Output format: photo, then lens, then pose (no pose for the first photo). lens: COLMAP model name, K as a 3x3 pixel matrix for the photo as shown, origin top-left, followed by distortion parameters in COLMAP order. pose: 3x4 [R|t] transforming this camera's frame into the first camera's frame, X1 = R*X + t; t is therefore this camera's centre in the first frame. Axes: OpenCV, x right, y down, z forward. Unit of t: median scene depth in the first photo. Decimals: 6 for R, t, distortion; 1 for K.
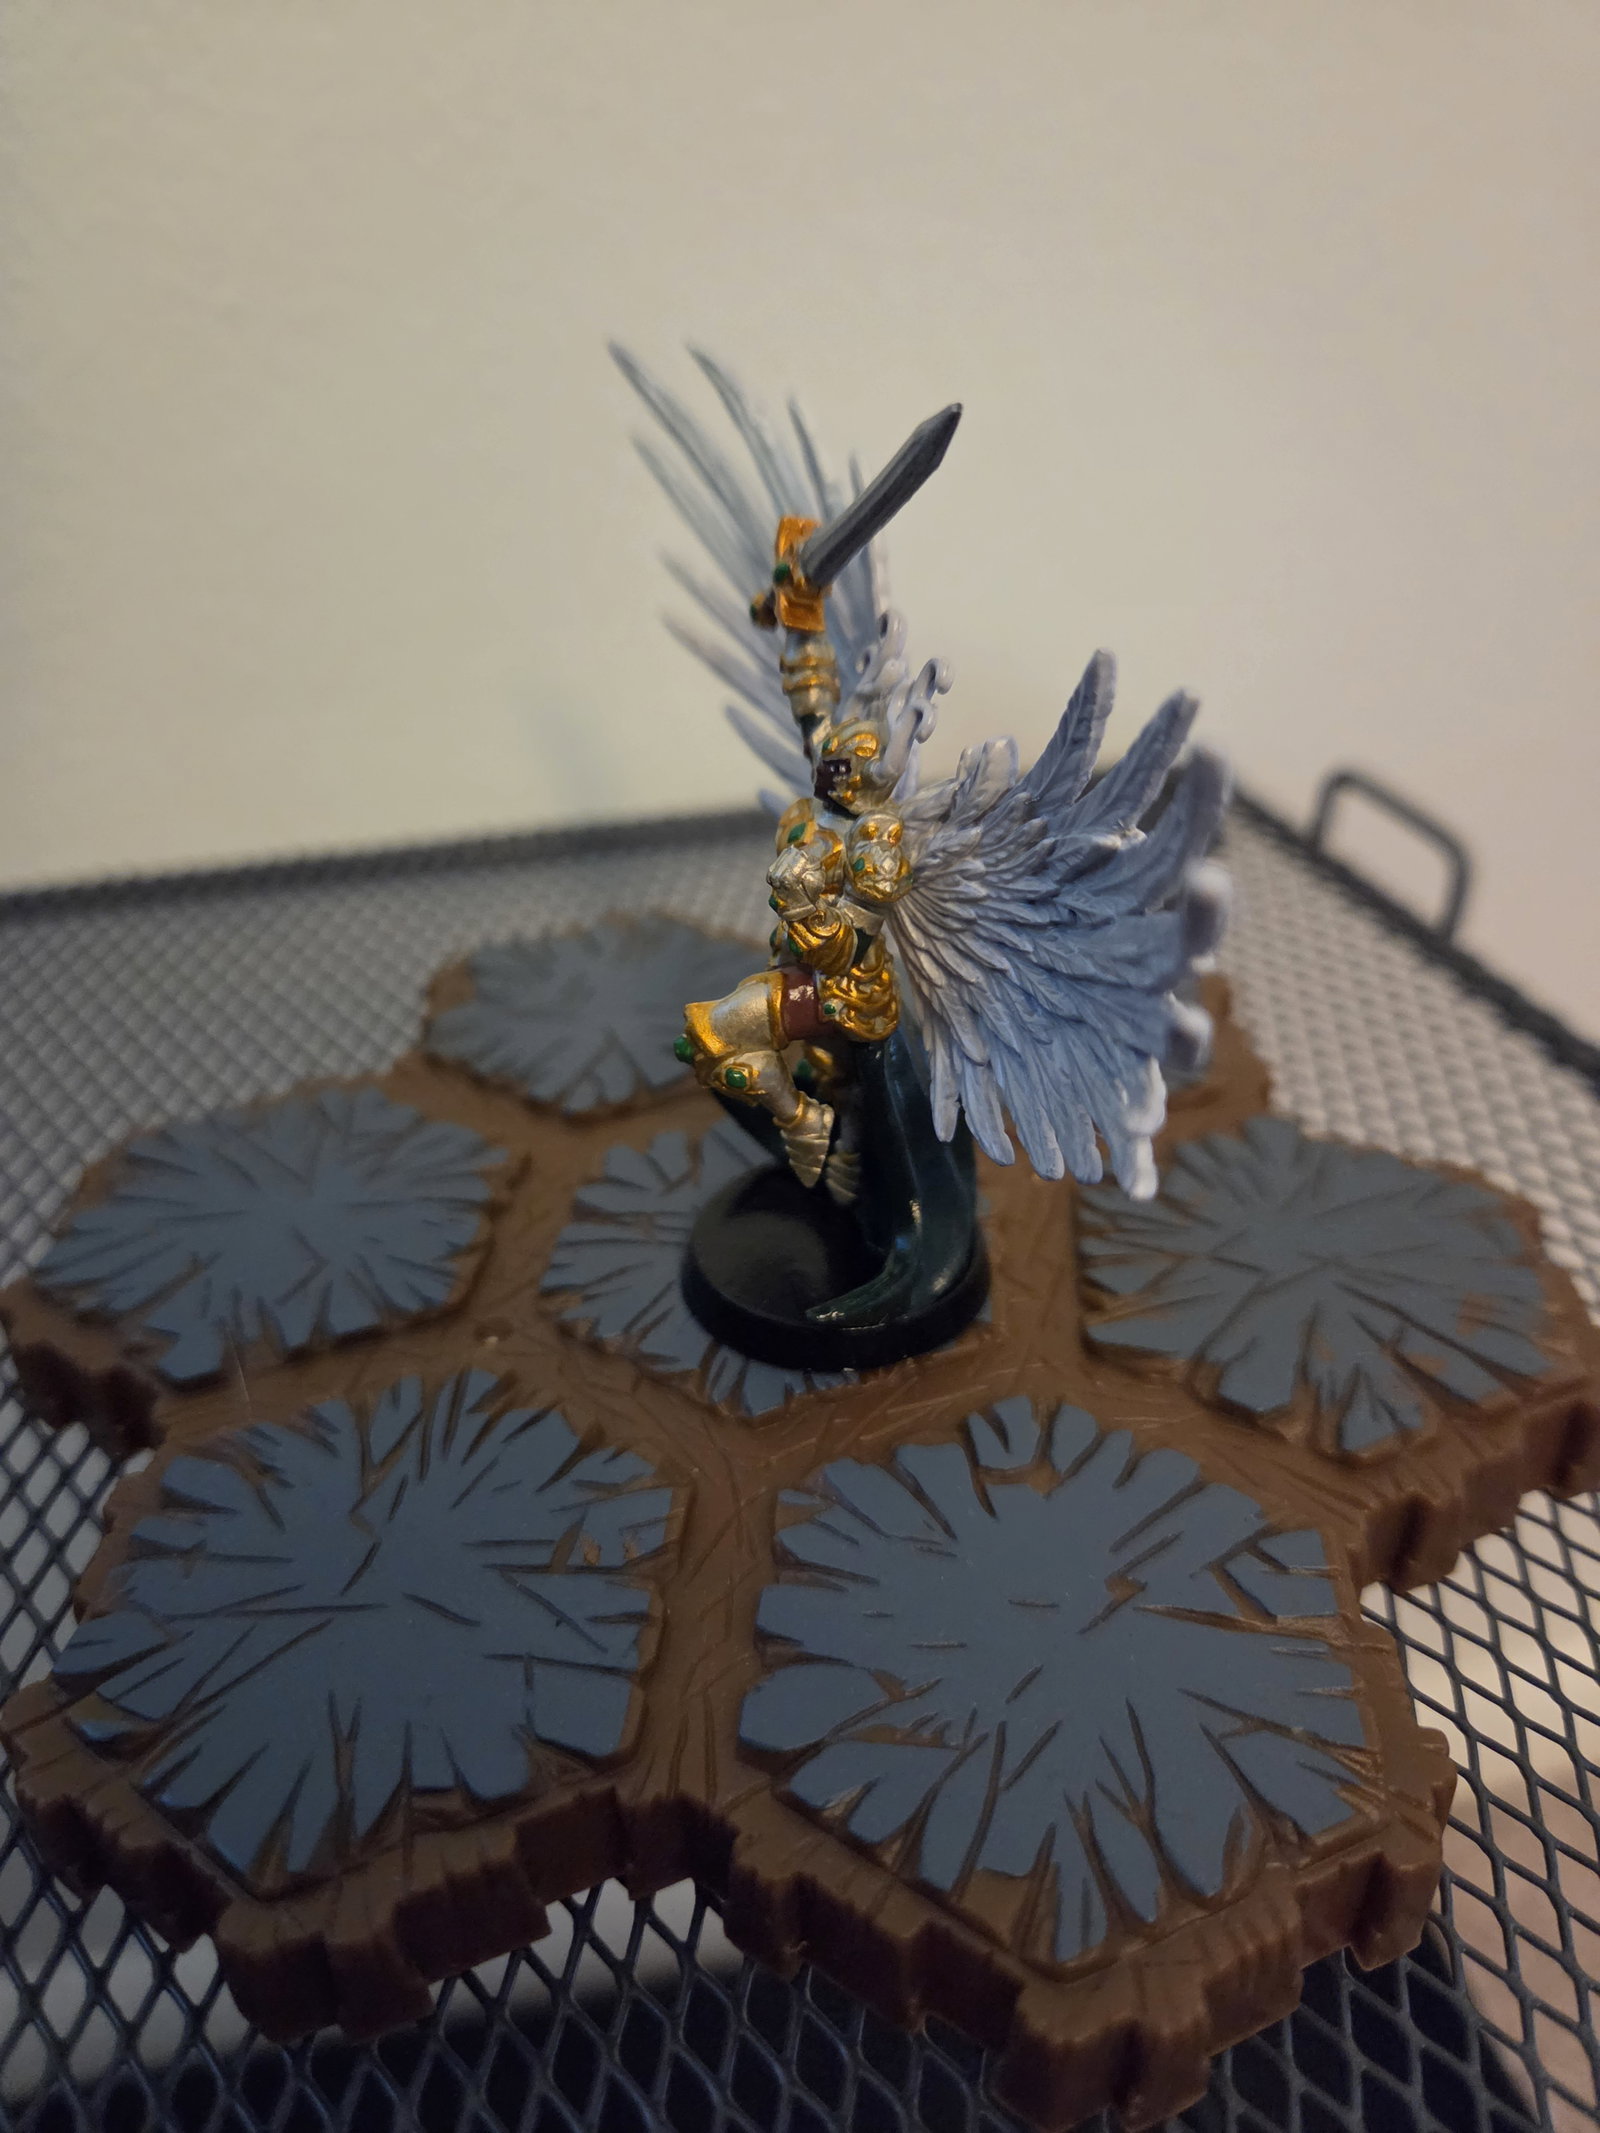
lens RADIAL K [[1482.5, 0, 759.2], [0, 1482.5, 1074.2], [0, 0, 1]] dist [-0.037433, -0.005222]
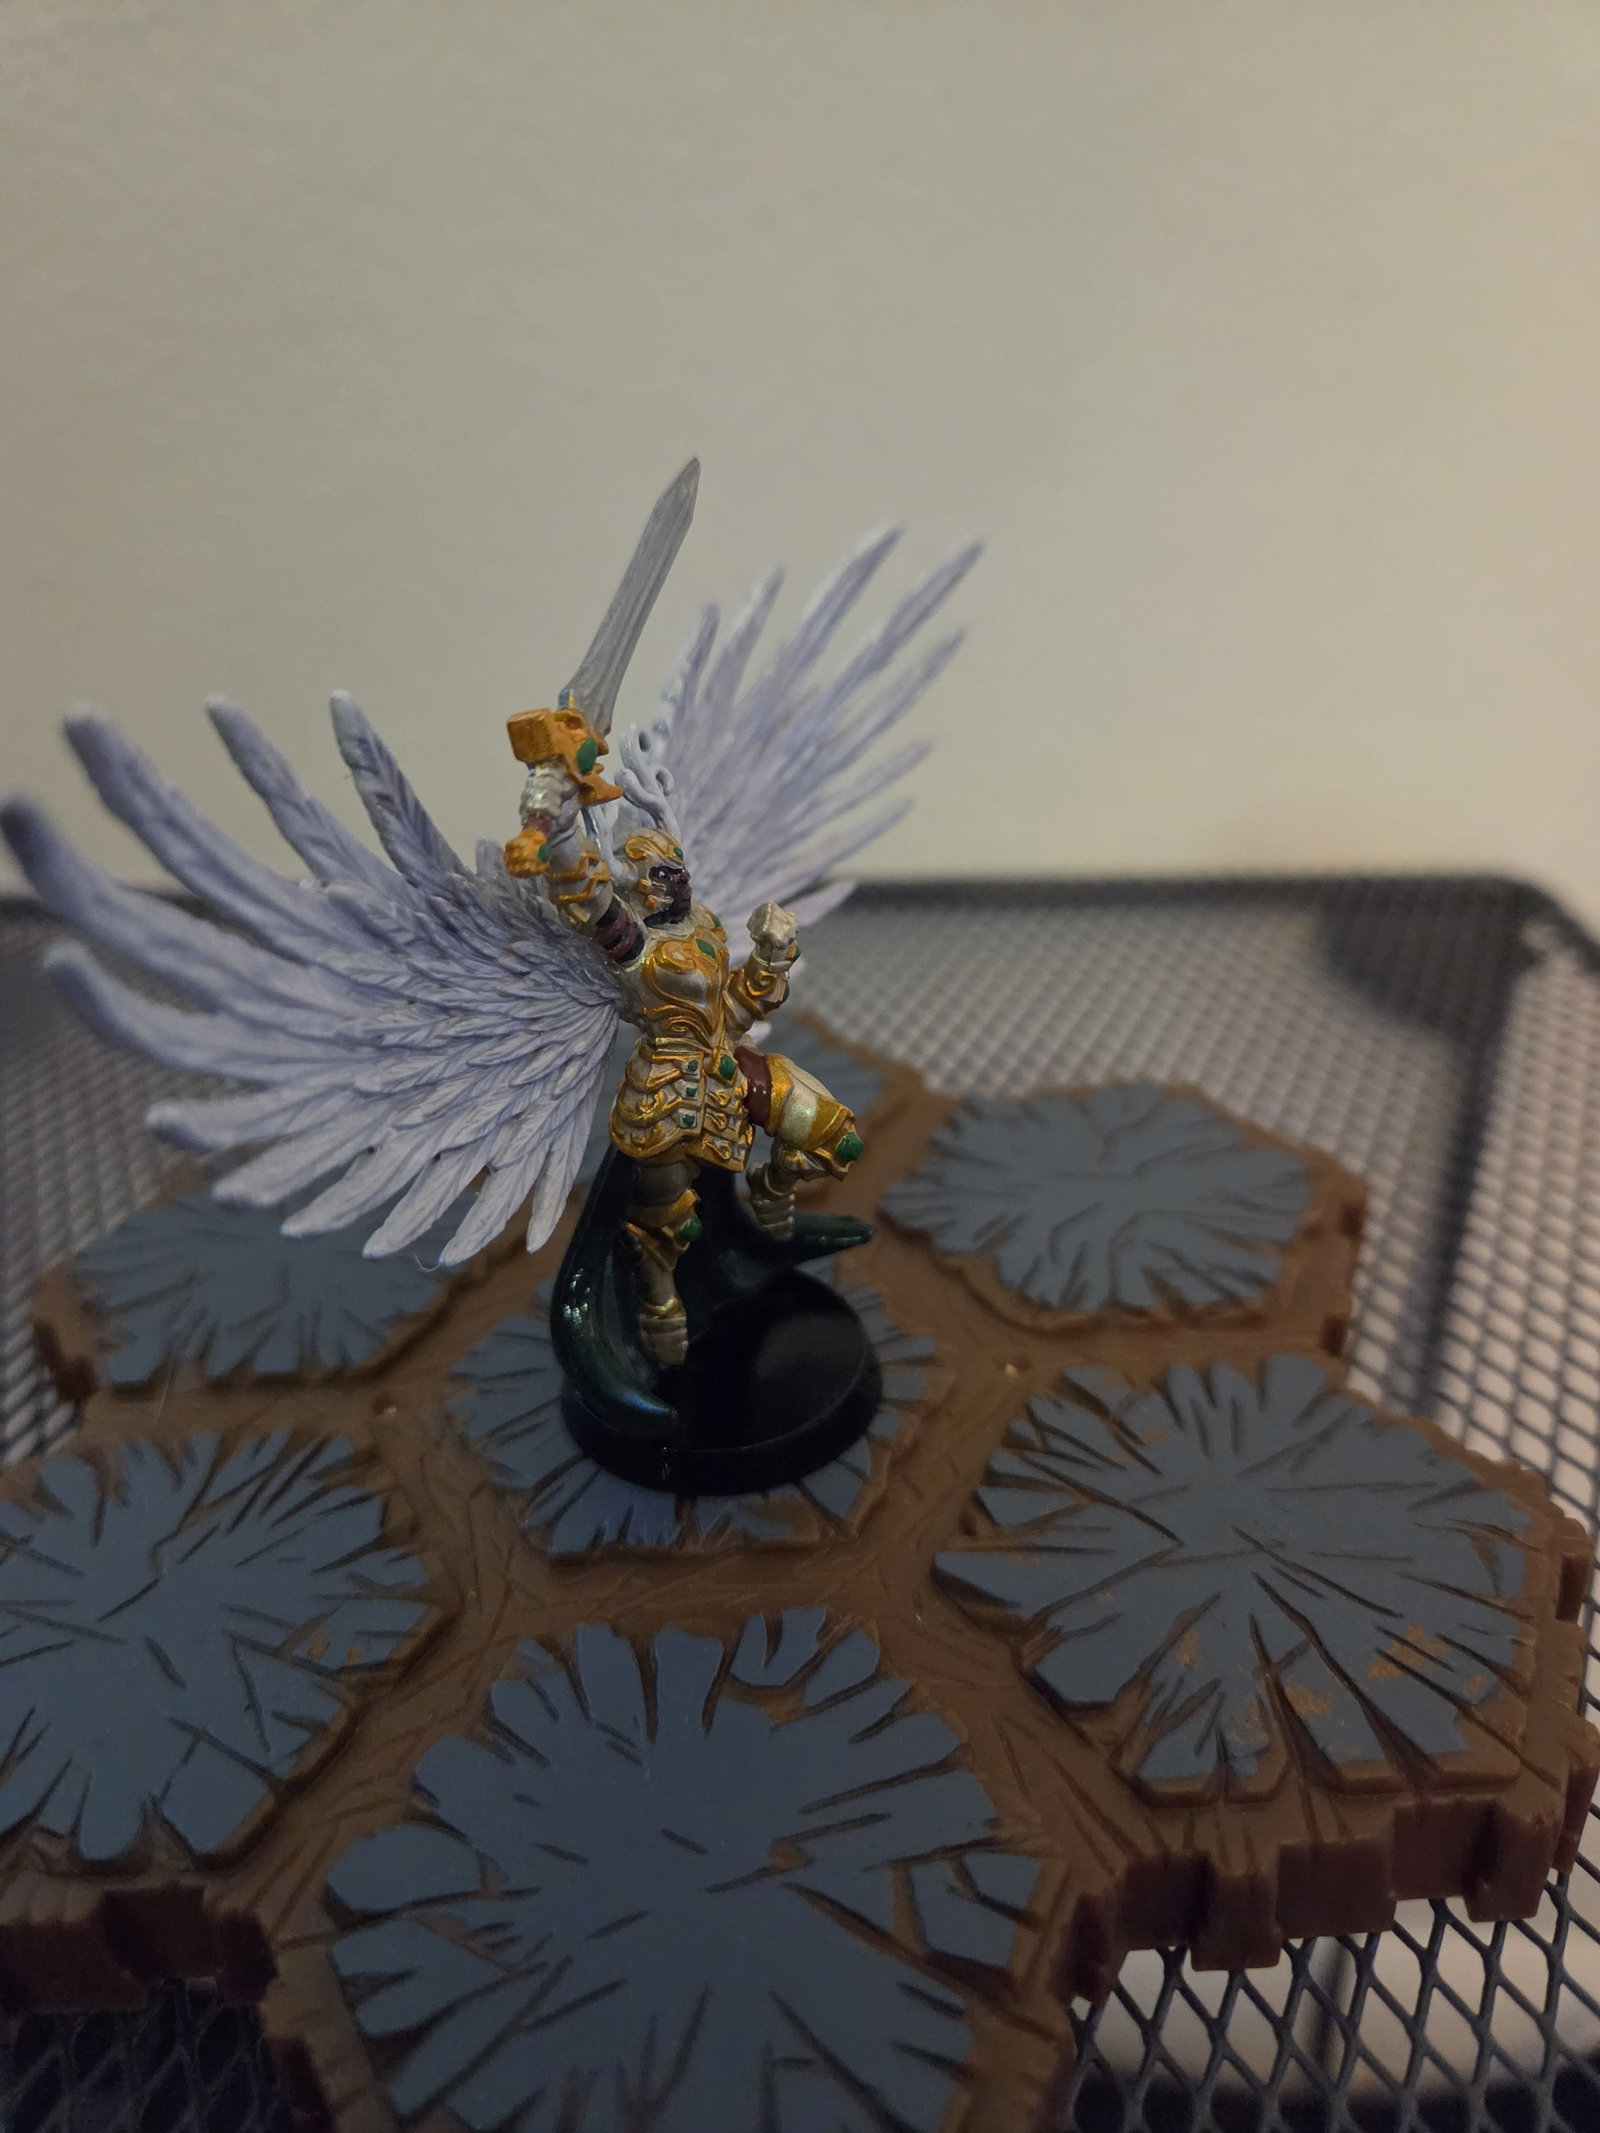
lens RADIAL K [[1484.7, 0, 800.0], [0, 1484.7, 1066.5], [0, 0, 1]] dist [-0.035243, -0.004813]
pose [[0.937563, 0.156066, -0.310836, 0.408132], [-0.169962, 0.985287, -0.017952, -0.094578], [0.303461, 0.069661, 0.950294, 0.113437]]
